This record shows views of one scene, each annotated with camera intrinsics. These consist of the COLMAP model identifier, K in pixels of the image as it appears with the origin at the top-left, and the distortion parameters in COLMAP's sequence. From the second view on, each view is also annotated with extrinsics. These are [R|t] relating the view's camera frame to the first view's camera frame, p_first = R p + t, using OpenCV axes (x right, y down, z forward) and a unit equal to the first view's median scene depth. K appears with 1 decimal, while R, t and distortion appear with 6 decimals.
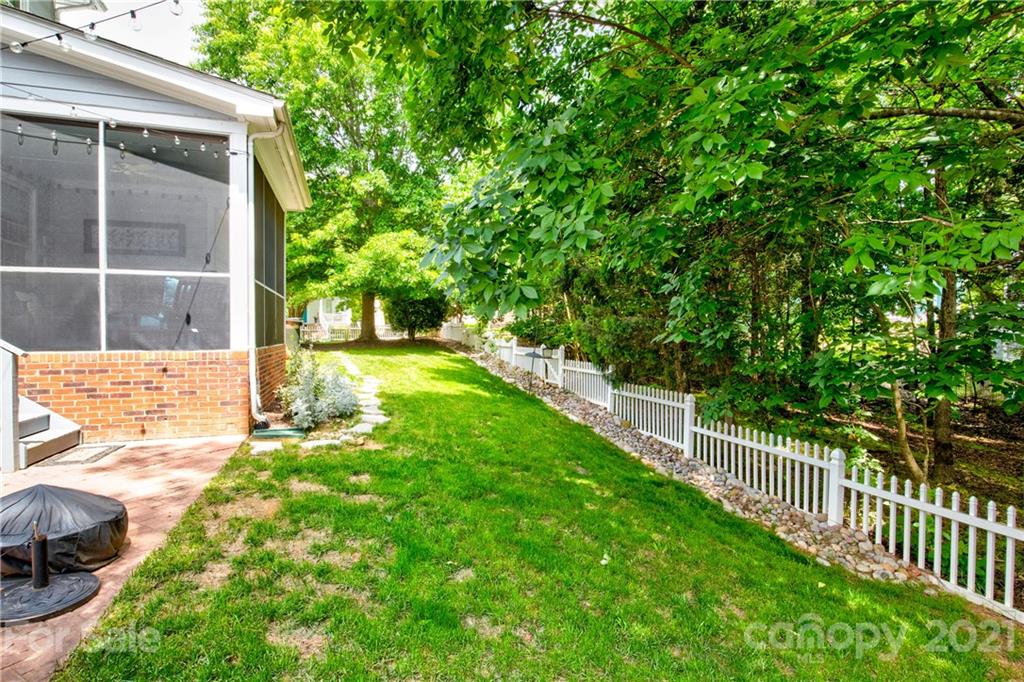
lens RADIAL K [[514.0, 0, 511.5], [0, 514.0, 338.6], [0, 0, 1]] dist [-0.006725, 0.001830]
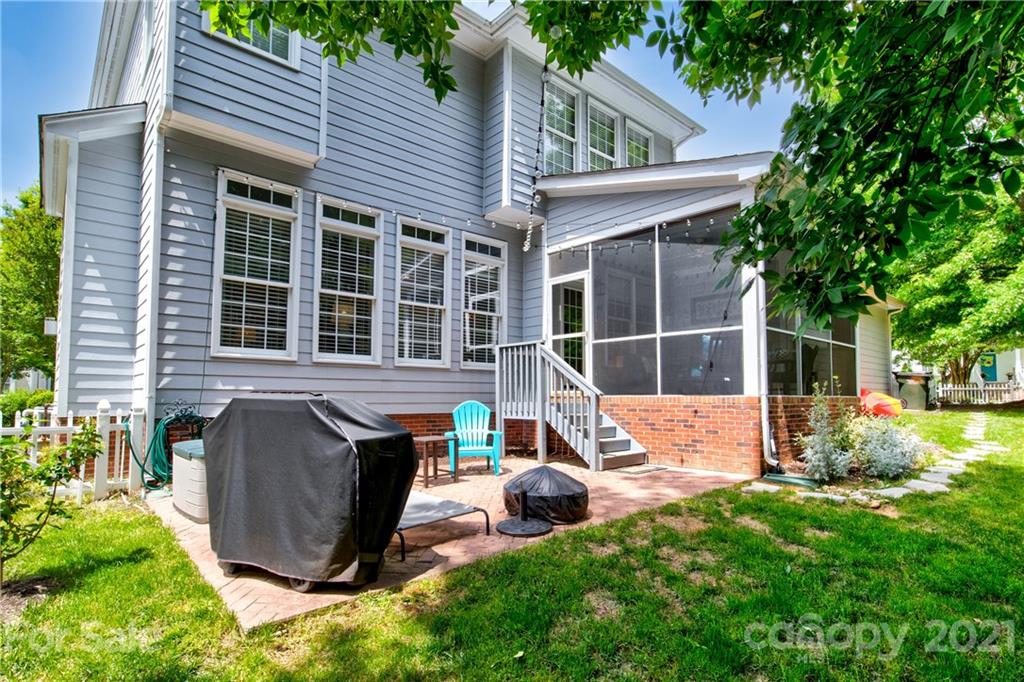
lens RADIAL K [[514.0, 0, 508.3], [0, 514.0, 372.1], [0, 0, 1]] dist [-0.006725, 0.001830]
pose [[0.409687, -0.037342, -0.911462, 0.253689], [-0.012919, 0.998824, -0.046728, 0.031213], [0.912135, 0.030919, 0.408723, 0.100589]]
